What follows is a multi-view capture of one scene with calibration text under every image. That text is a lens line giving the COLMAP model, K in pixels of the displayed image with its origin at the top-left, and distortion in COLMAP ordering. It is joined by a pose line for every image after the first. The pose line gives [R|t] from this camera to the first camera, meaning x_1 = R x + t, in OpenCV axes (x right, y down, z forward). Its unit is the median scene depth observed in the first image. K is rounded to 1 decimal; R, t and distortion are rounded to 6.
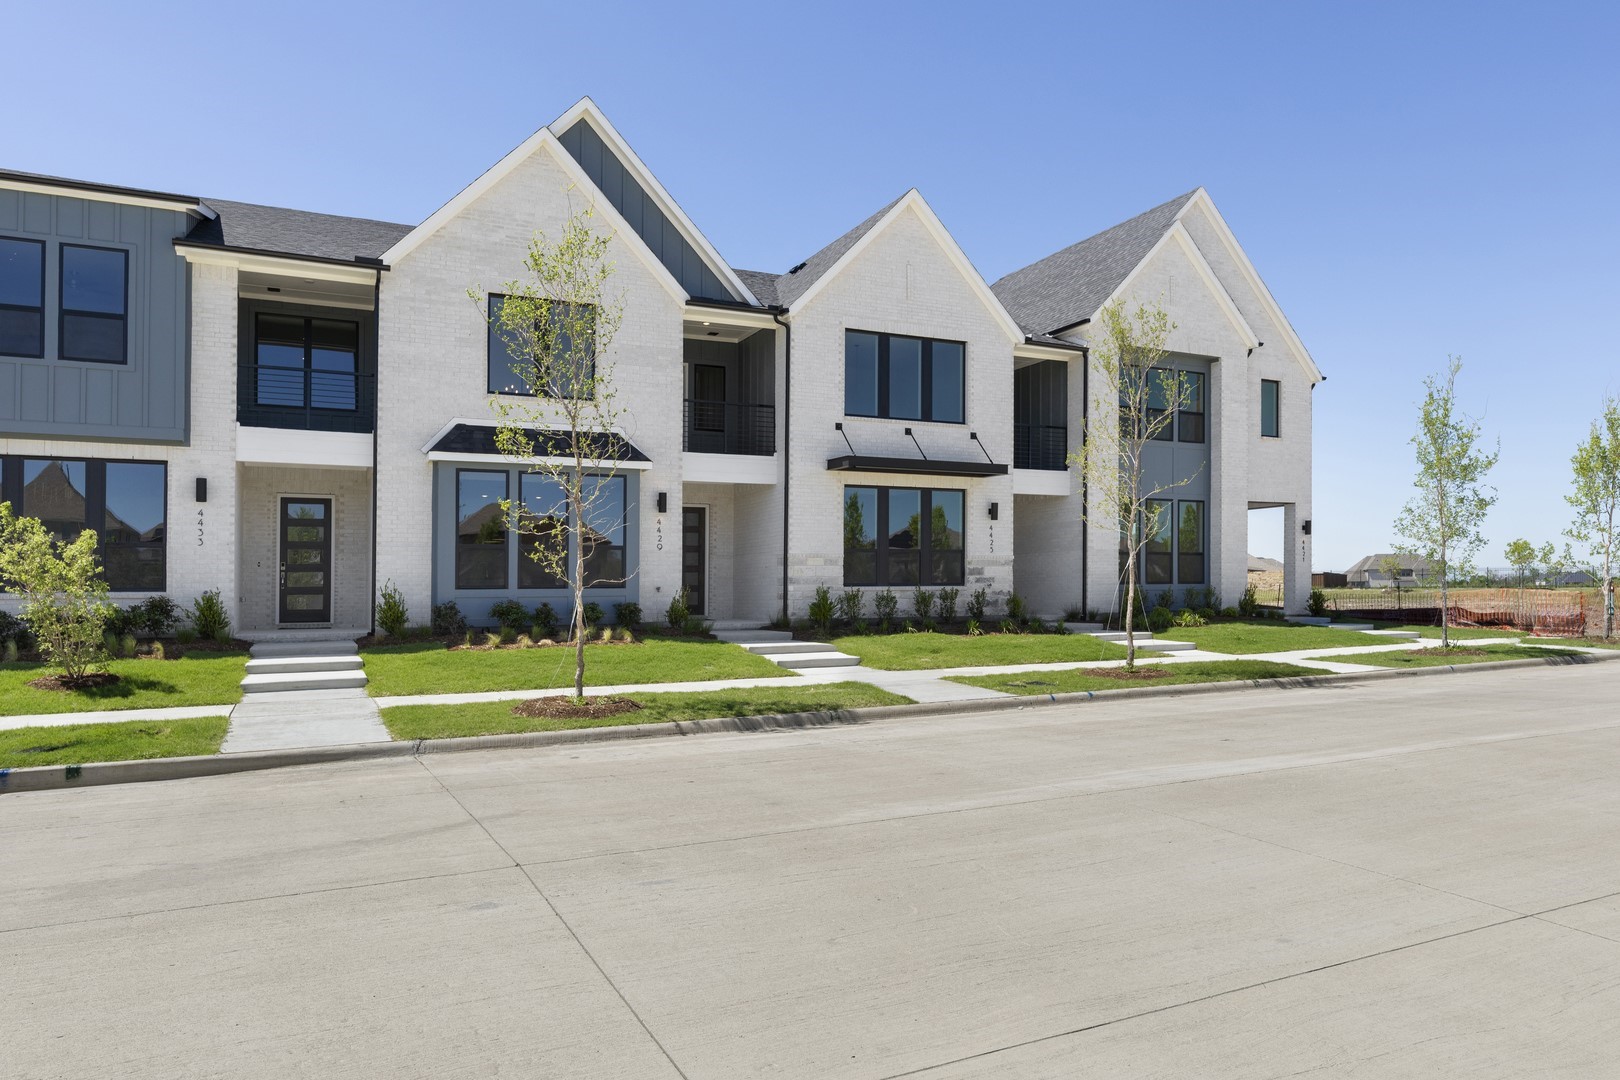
lens RADIAL K [[1055.7, 0, 807.0], [0, 1055.7, 581.2], [0, 0, 1]] dist [0.008357, 0.002400]
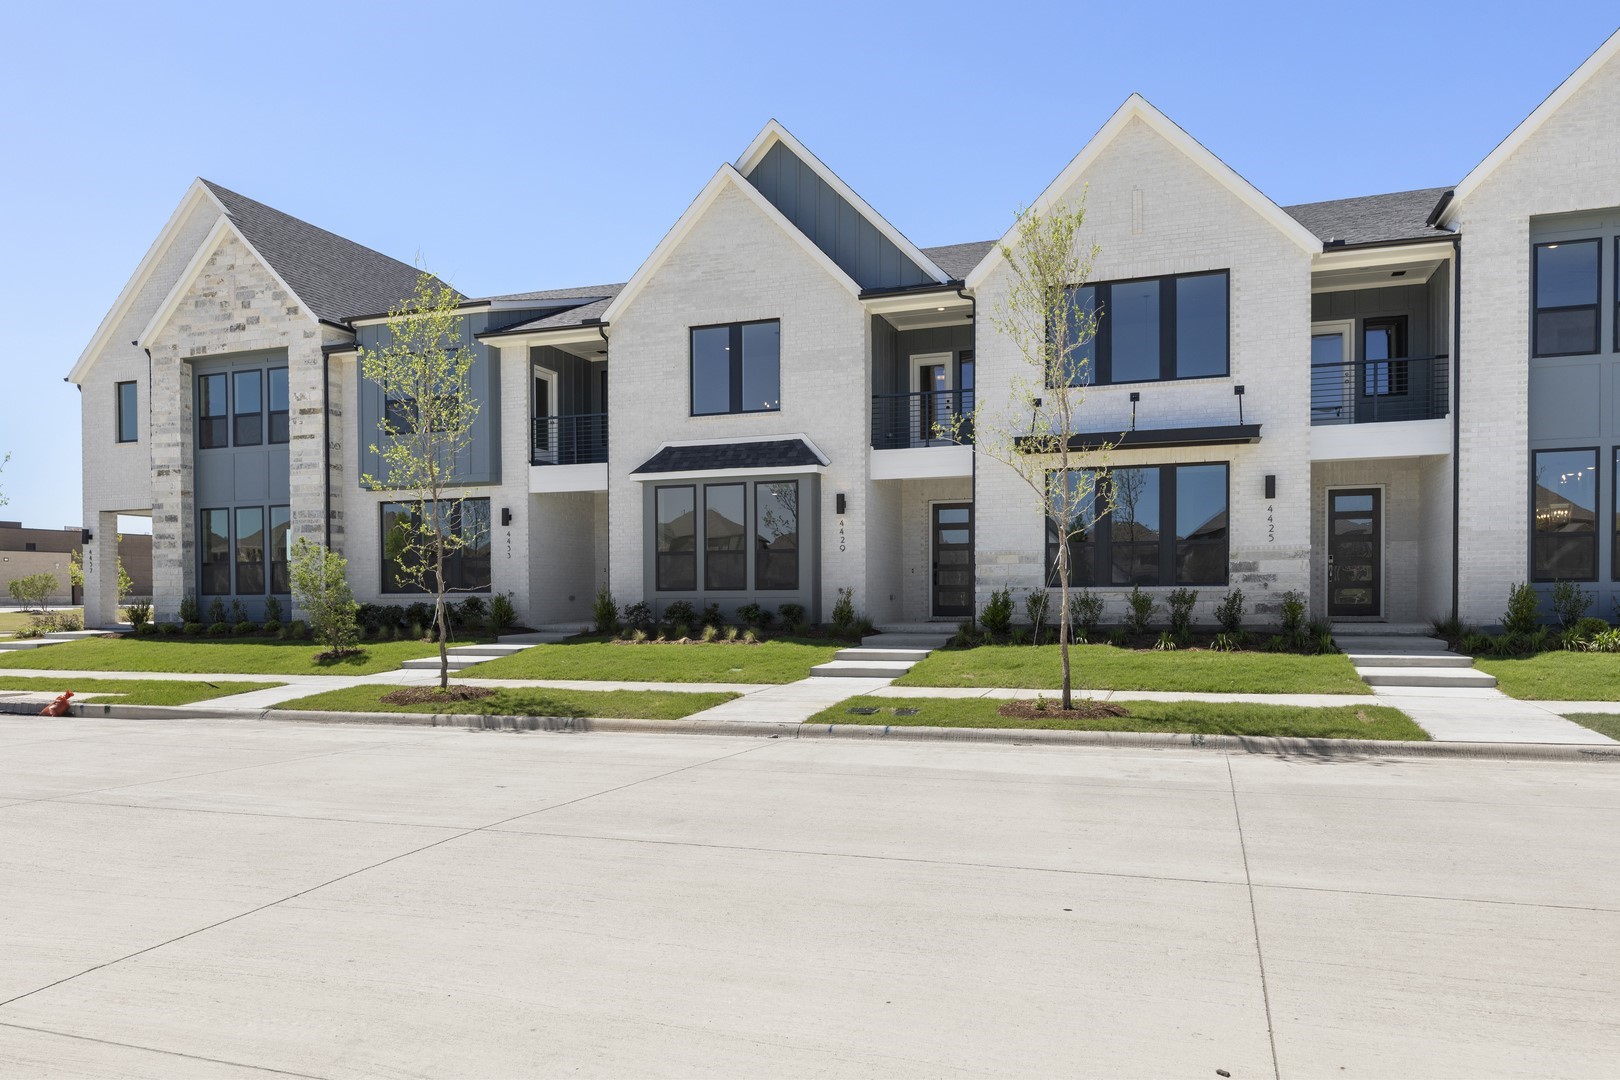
lens RADIAL K [[1055.7, 0, 807.0], [0, 1055.7, 581.2], [0, 0, 1]] dist [0.008357, 0.002400]
pose [[0.713646, -0.005113, -0.700487, 0.514980], [0.008348, 0.999964, 0.001206, -0.002984], [0.700456, -0.006708, 0.713664, 0.257384]]
